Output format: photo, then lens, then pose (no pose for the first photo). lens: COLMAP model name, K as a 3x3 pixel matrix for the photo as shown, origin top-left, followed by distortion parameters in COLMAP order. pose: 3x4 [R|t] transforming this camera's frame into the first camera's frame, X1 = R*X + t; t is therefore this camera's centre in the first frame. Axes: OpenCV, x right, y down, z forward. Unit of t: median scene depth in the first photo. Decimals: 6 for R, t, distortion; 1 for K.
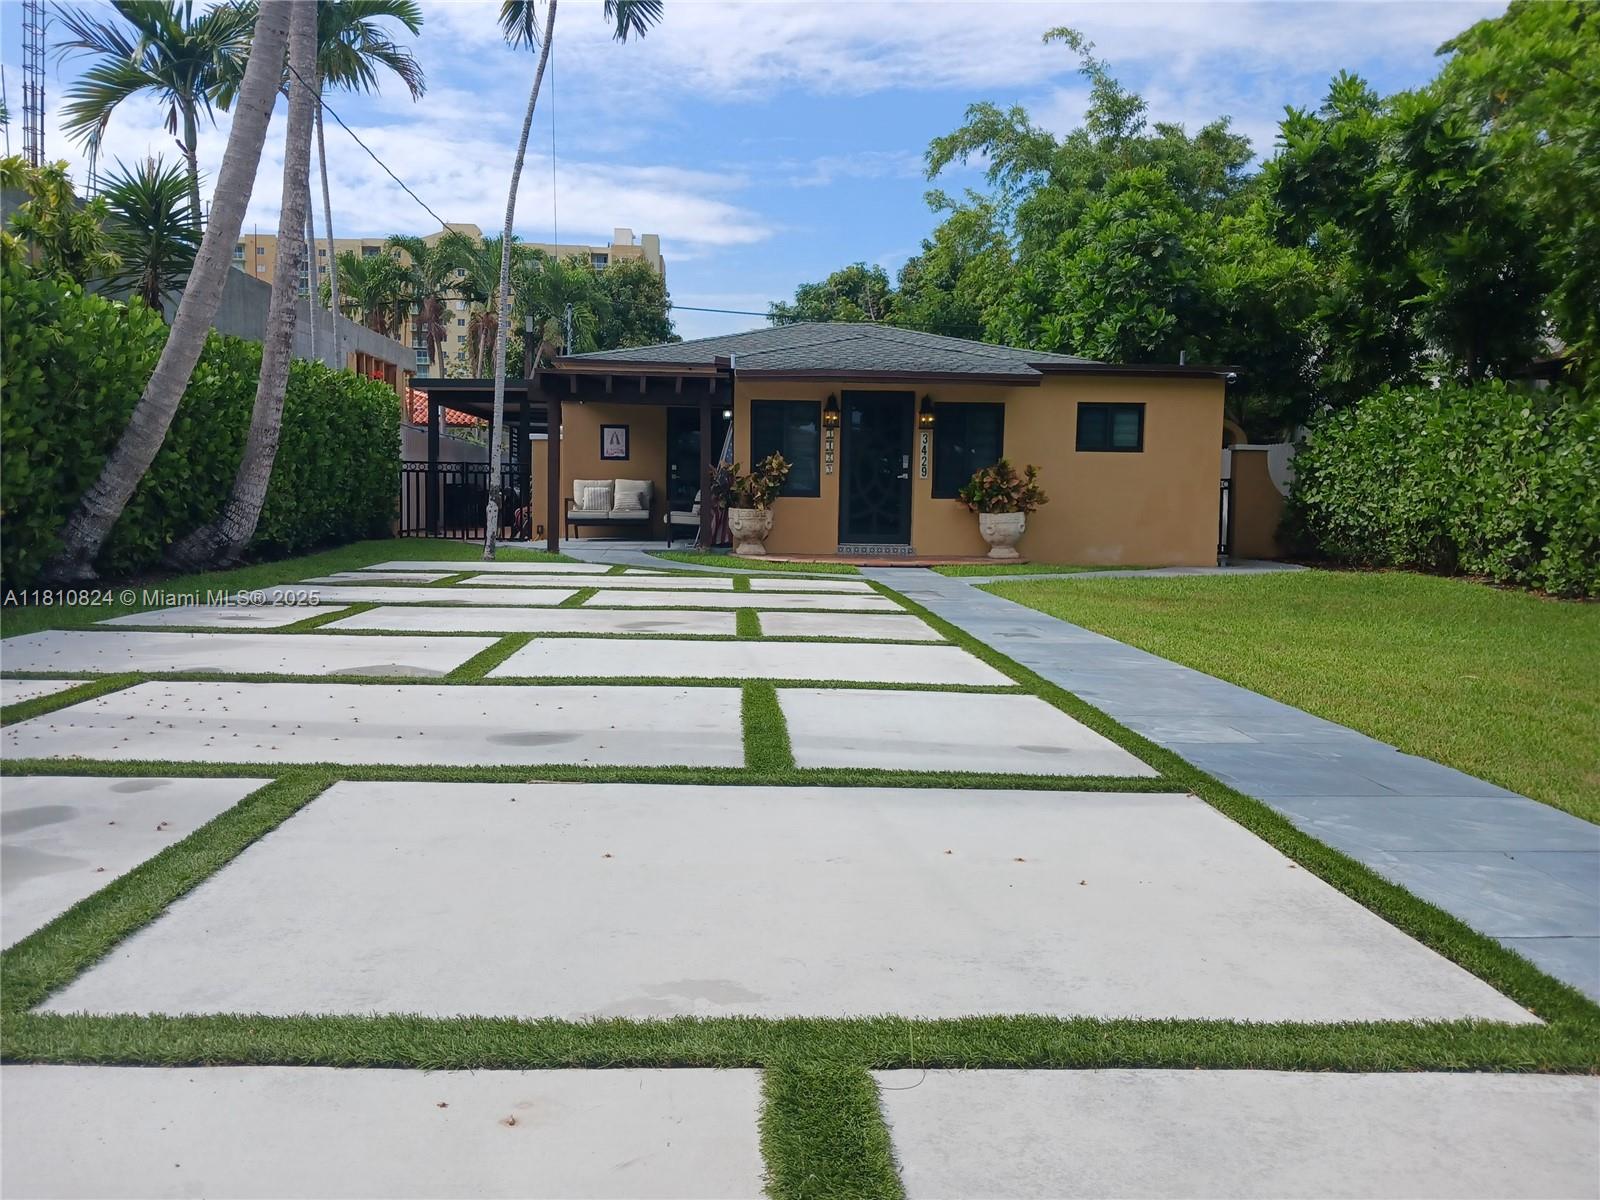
lens RADIAL K [[1330.5, 0, 799.4], [0, 1330.5, 519.1], [0, 0, 1]] dist [0.027671, 0.003740]
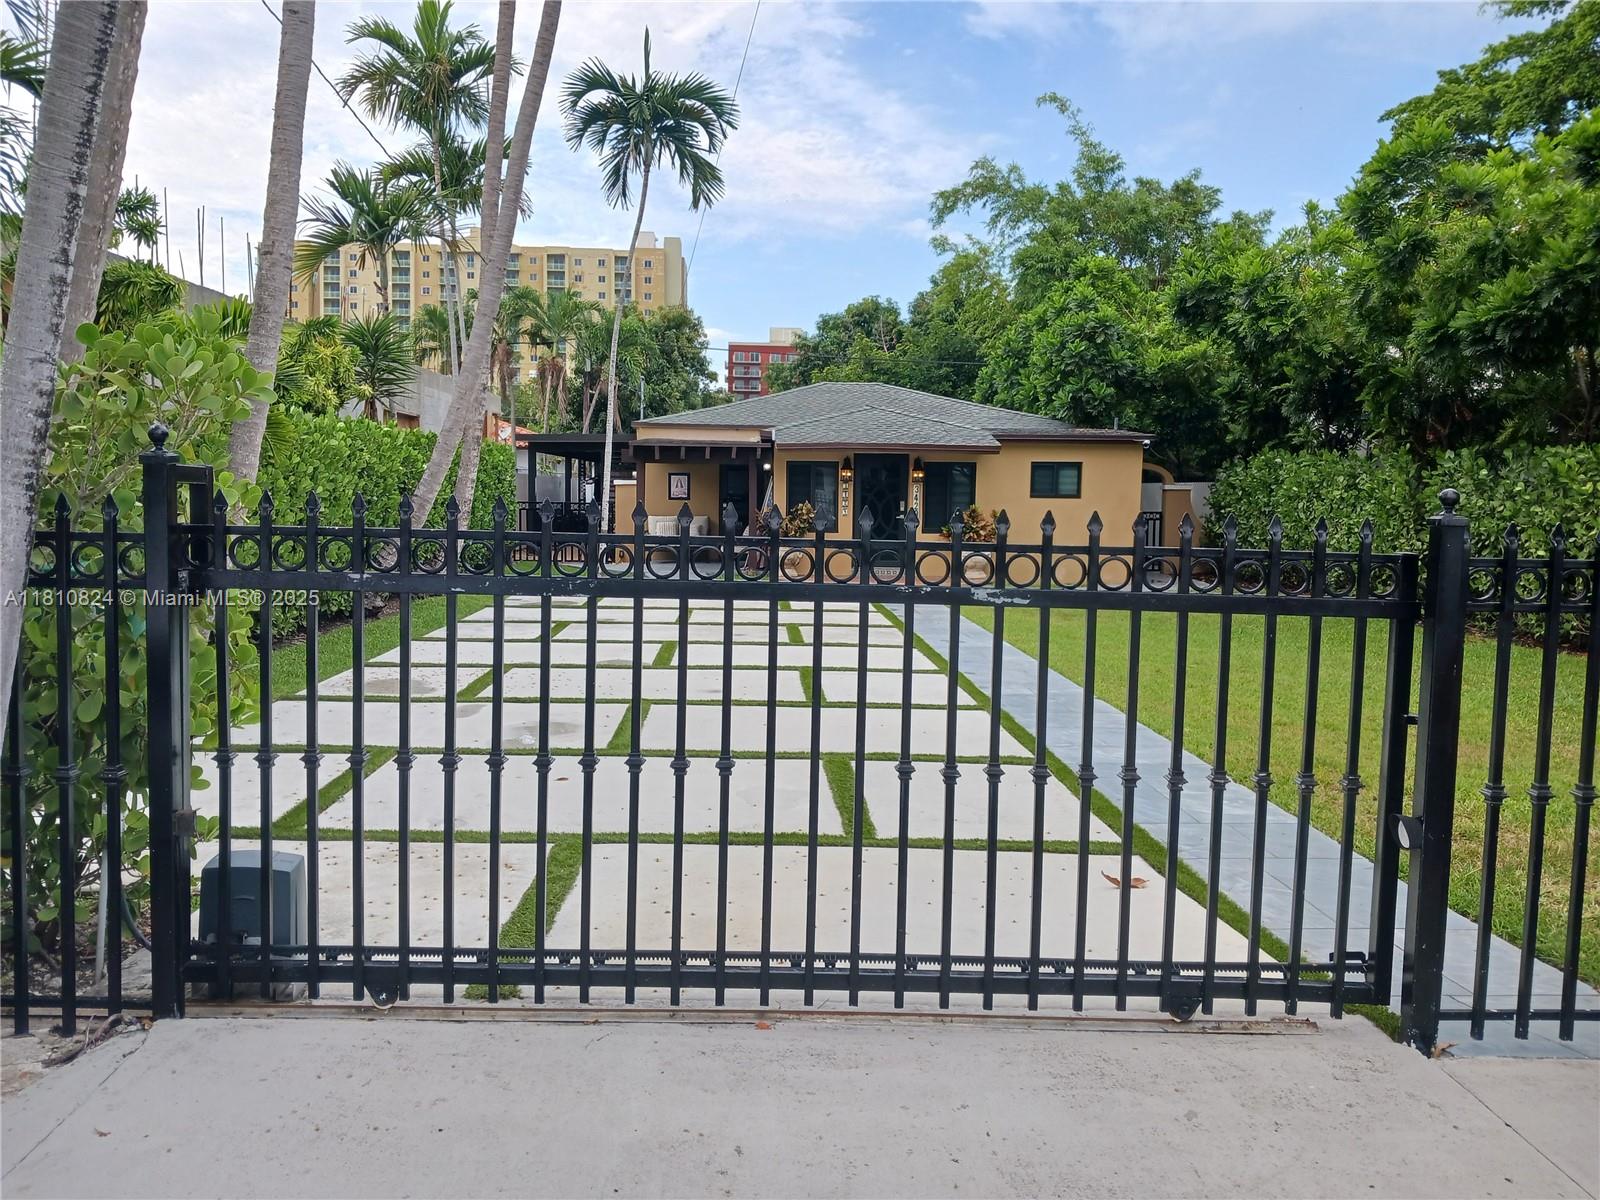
lens RADIAL K [[1232.3, 0, 790.9], [0, 1232.3, 590.9], [0, 0, 1]] dist [0.033733, -0.043433]
pose [[0.999730, -0.001907, -0.023161, -0.002851], [0.003204, 0.998422, 0.056060, -0.024049], [0.023018, -0.056119, 0.998159, -0.205331]]
